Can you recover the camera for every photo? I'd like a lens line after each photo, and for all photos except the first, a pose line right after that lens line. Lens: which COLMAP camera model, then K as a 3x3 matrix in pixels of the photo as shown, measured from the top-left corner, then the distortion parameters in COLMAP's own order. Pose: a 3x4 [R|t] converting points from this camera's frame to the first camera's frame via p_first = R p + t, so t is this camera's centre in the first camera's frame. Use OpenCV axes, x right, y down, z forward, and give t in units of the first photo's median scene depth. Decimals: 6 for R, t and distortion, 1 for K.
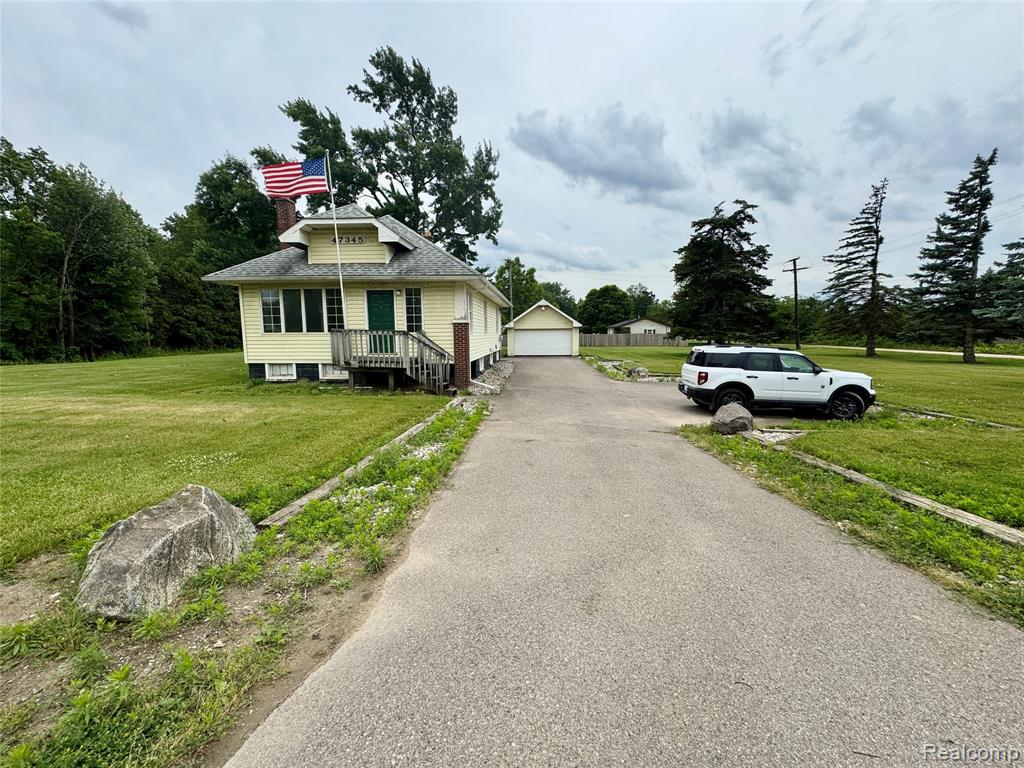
lens RADIAL K [[407.3, 0, 512.9], [0, 407.3, 379.8], [0, 0, 1]] dist [-0.001614, 0.000238]
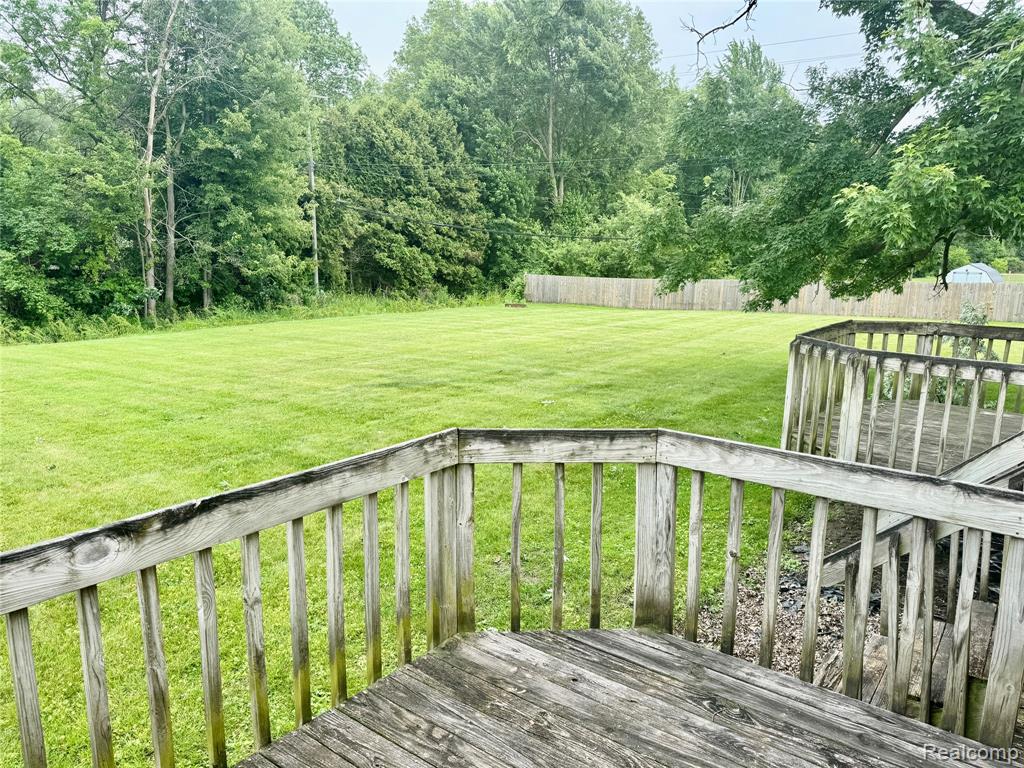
lens RADIAL K [[714.8, 0, 519.5], [0, 714.8, 390.2], [0, 0, 1]] dist [0.039483, -0.041758]
pose [[0.824697, 0.120288, -0.552635, -0.204567], [-0.081564, 0.992202, 0.094248, -0.058062], [0.559662, -0.032651, 0.828078, 0.415472]]
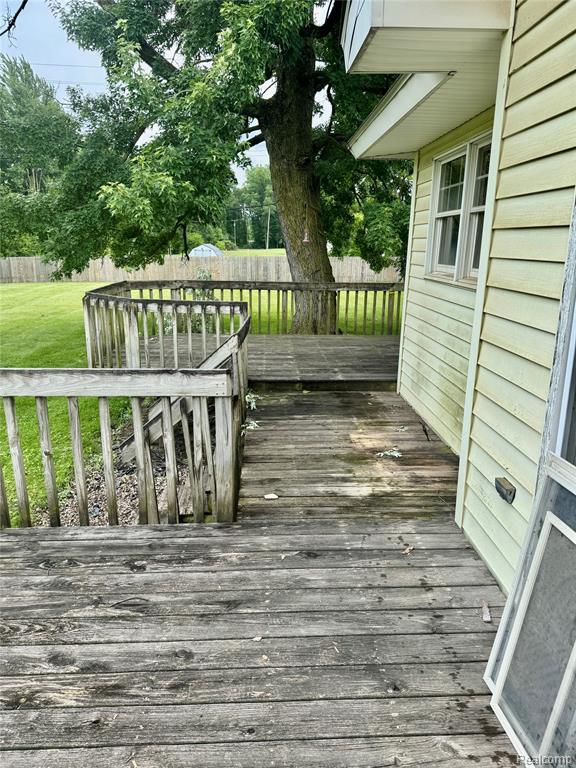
lens RADIAL K [[536.1, 0, 284.0], [0, 536.1, 388.1], [0, 0, 1]] dist [0.039483, -0.041758]
pose [[0.995752, -0.012352, 0.091246, -0.201040], [-0.001322, 0.988941, 0.148302, -0.056459], [-0.092069, -0.147792, 0.984724, 0.414675]]
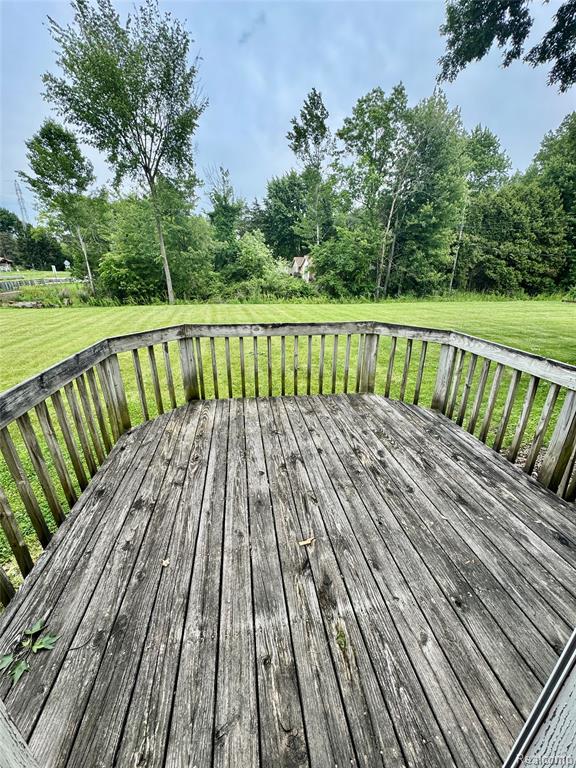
lens RADIAL K [[305.5, 0, 288.7], [0, 305.5, 379.8], [0, 0, 1]] dist [-0.001614, 0.000238]
pose [[0.197294, 0.336031, -0.920955, -0.175502], [-0.118990, 0.940683, 0.317738, -0.056640], [0.973096, 0.046897, 0.225576, 0.424937]]
